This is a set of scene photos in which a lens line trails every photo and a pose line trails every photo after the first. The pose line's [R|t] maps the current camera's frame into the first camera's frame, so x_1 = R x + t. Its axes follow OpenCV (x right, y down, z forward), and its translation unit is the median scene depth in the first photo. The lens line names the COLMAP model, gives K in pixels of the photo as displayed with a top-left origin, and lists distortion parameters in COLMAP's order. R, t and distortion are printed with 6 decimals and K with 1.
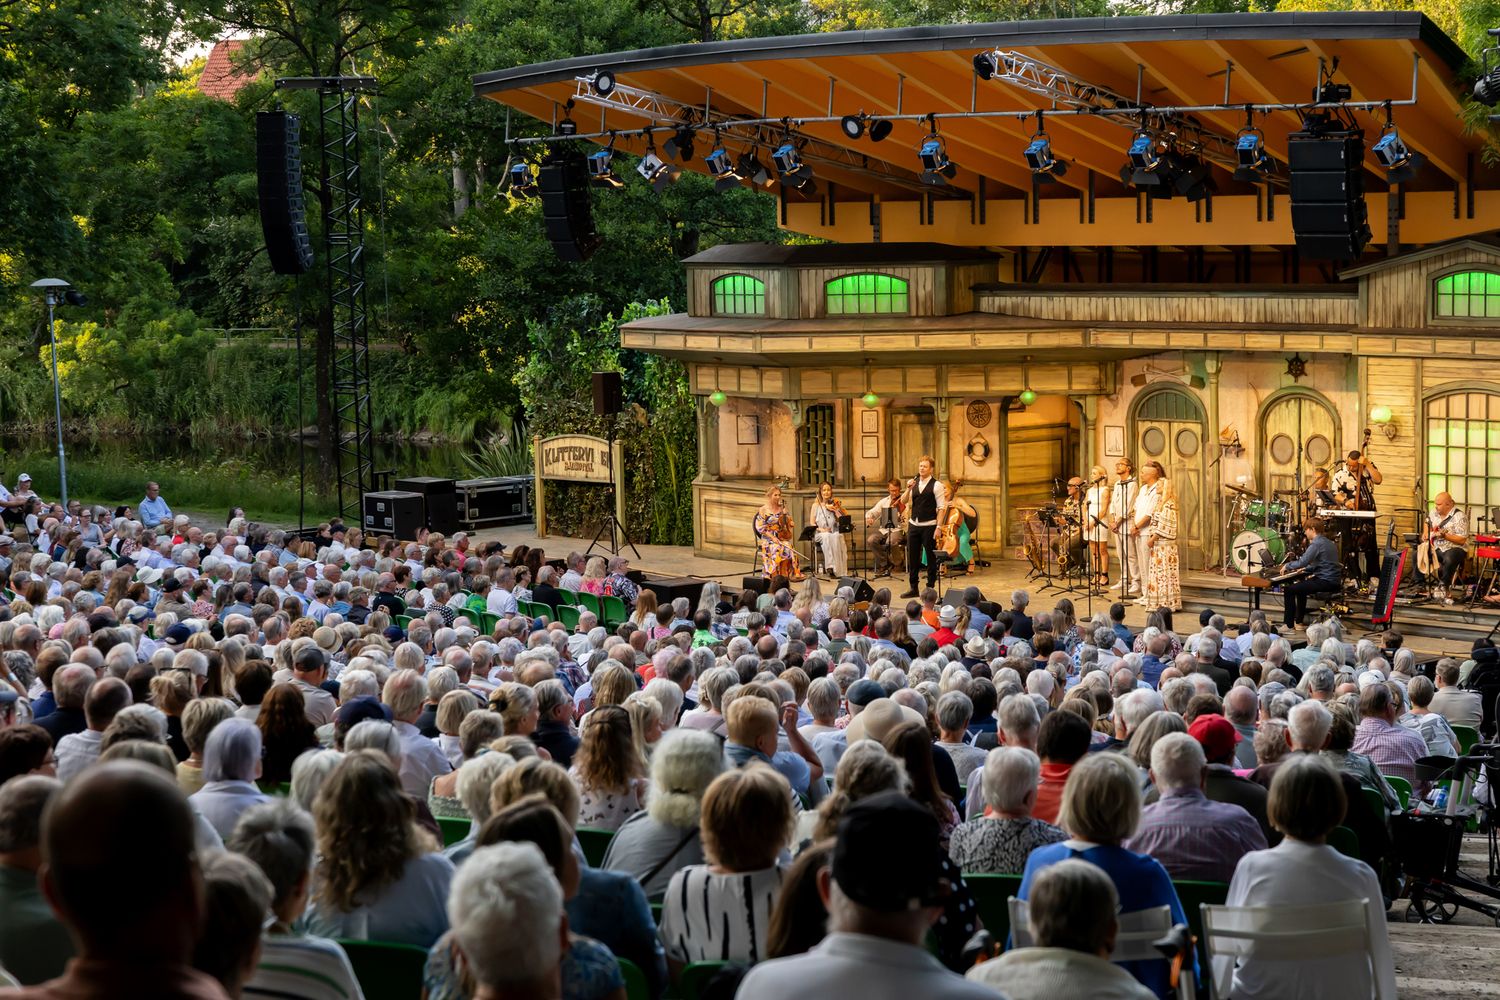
lens RADIAL K [[3150.7, 0, 750.2], [0, 3150.7, 503.1], [0, 0, 1]] dist [0.065468, 0.000000]
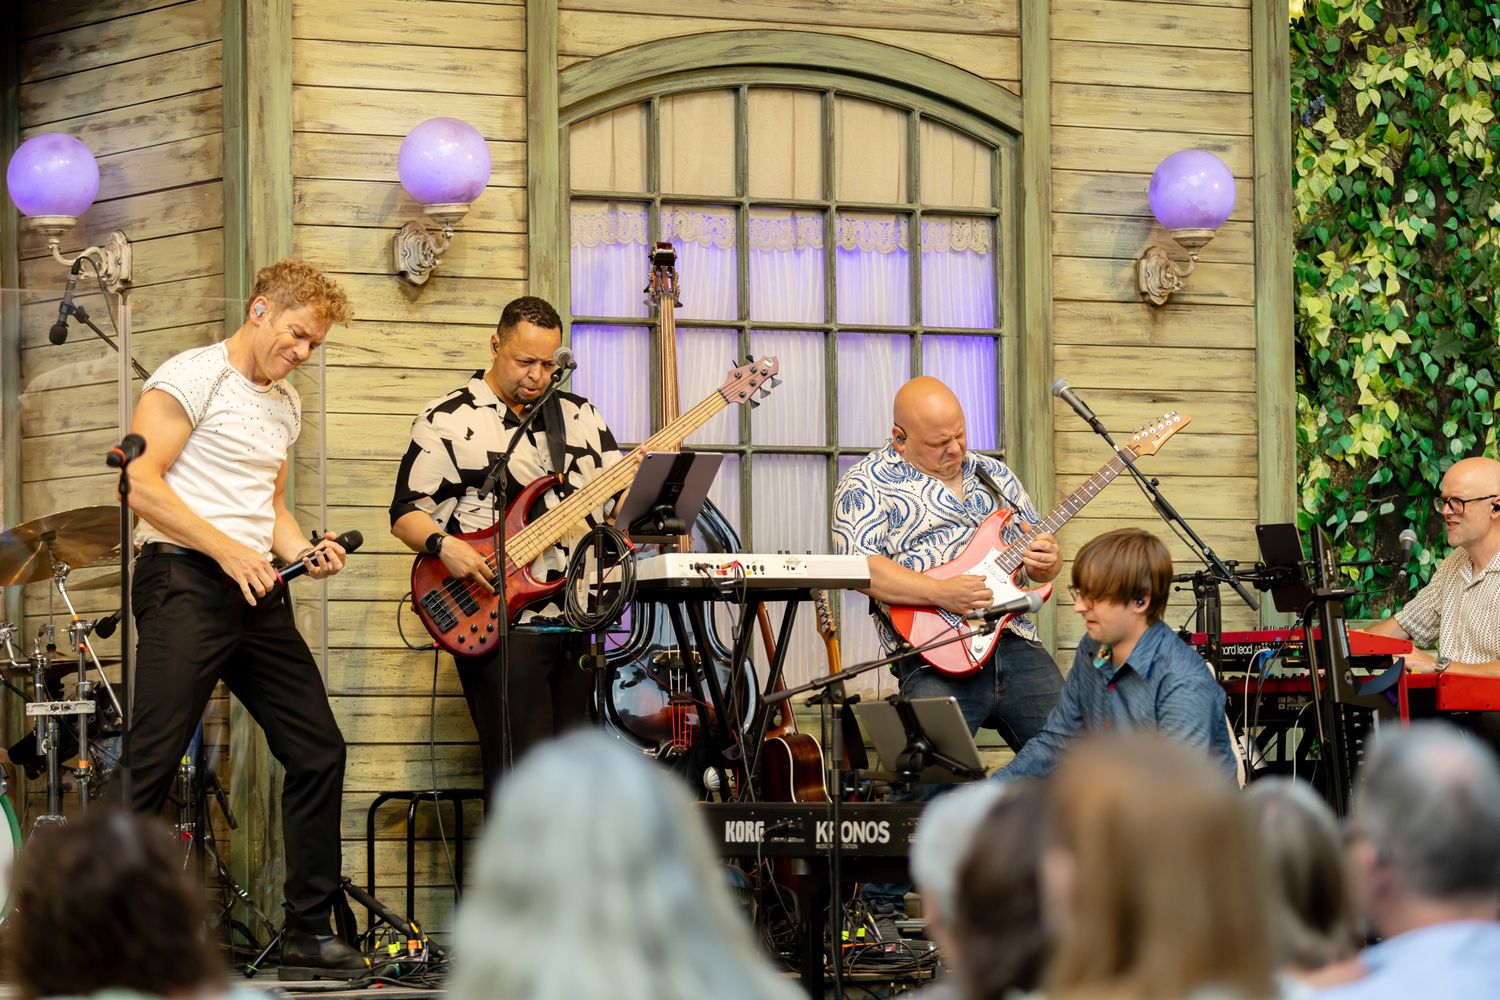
lens RADIAL K [[5541.6, 0, 746.3], [0, 5541.6, 498.5], [0, 0, 1]] dist [-0.177830, 0.000000]
pose [[0.288235, 0.050749, 0.956214, -0.140820], [0.101755, 0.991317, -0.083284, 0.025548], [-0.952138, 0.121305, 0.280568, 0.799055]]
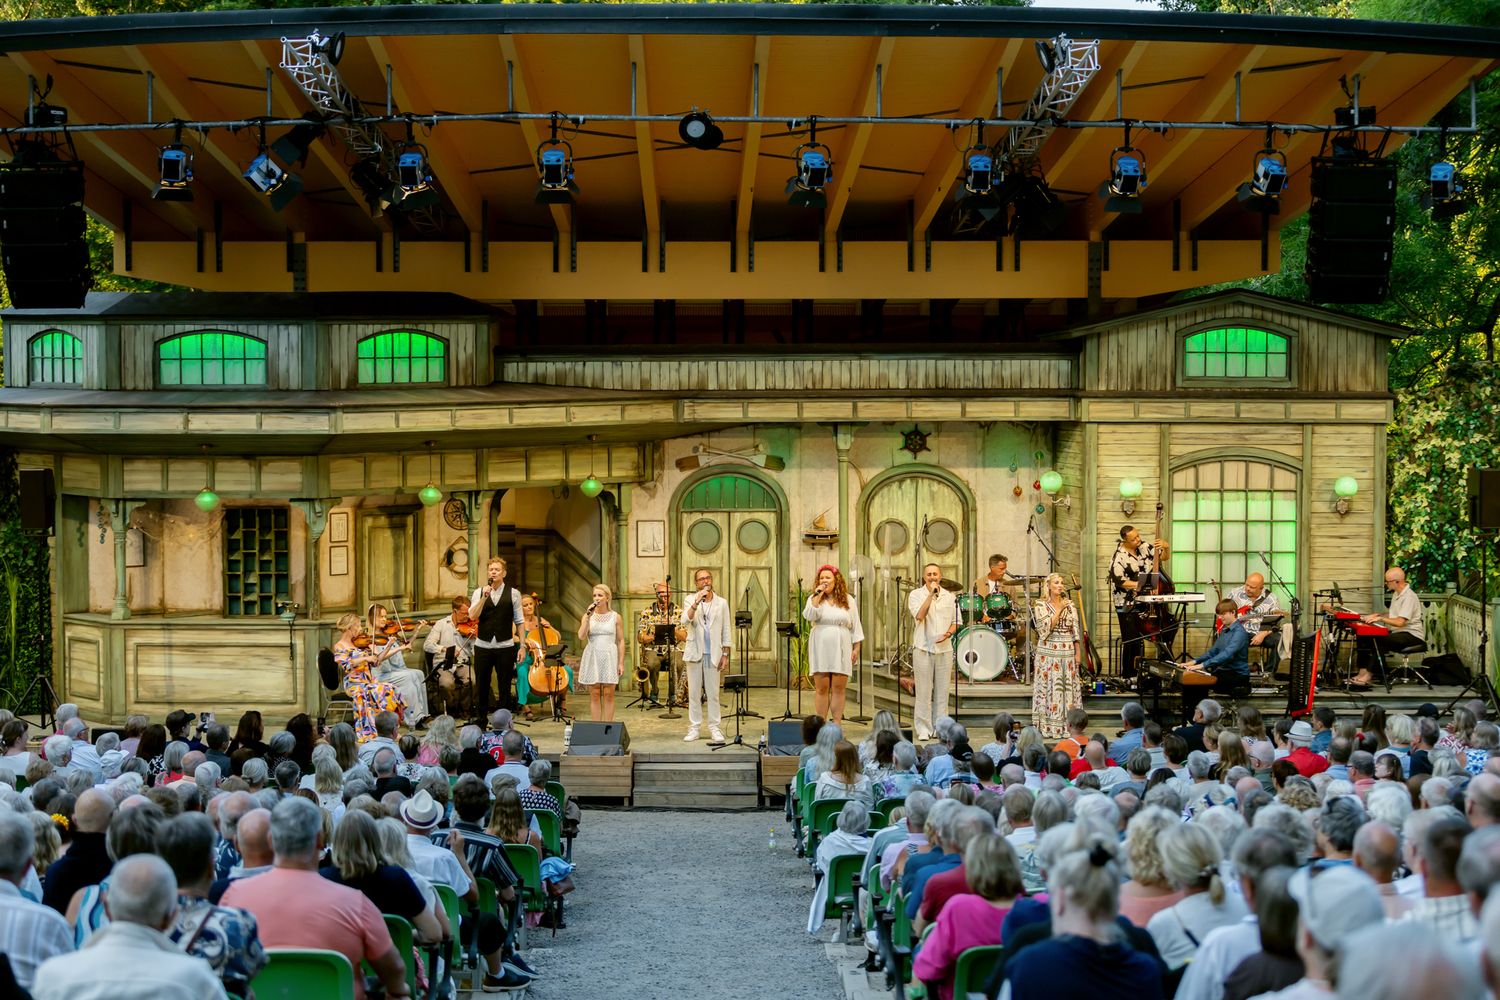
lens RADIAL K [[3150.7, 0, 775.9], [0, 3150.7, 550.4], [0, 0, 1]] dist [0.065468, 0.000000]
pose [[0.682386, -0.037545, 0.730027, -0.471440], [0.058918, 0.998256, -0.003732, -0.011875], [-0.728614, 0.045559, 0.683408, 0.425362]]
